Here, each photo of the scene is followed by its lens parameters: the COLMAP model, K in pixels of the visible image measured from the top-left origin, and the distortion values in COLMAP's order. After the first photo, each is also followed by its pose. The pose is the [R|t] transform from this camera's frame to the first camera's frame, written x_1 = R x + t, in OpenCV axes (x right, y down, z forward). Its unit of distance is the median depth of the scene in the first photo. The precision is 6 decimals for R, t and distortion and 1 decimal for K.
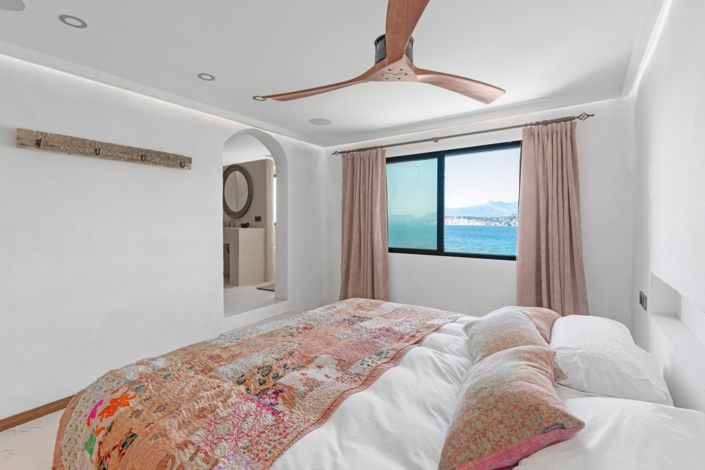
lens RADIAL K [[327.4, 0, 352.5], [0, 327.4, 235.0], [0, 0, 1]] dist [0.021885, 0.000047]
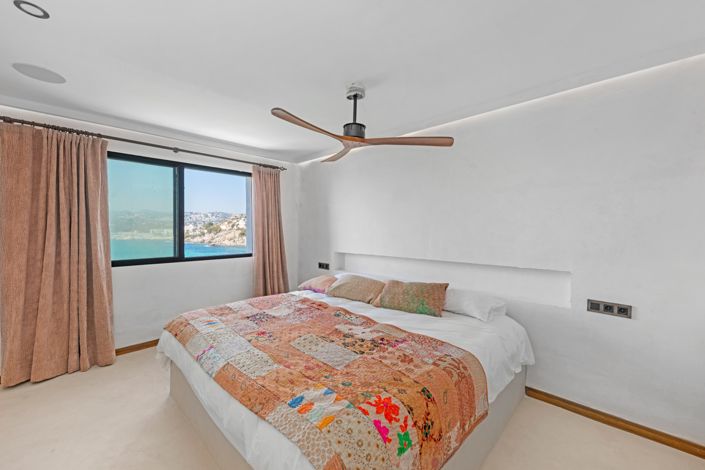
lens RADIAL K [[280.0, 0, 352.5], [0, 280.0, 235.0], [0, 0, 1]] dist [0.000725, 0.000016]
pose [[0.157232, -0.022335, 0.987309, -0.610633], [0.040642, 0.999044, 0.016129, -0.017036], [-0.986725, 0.037590, 0.157990, 0.366635]]
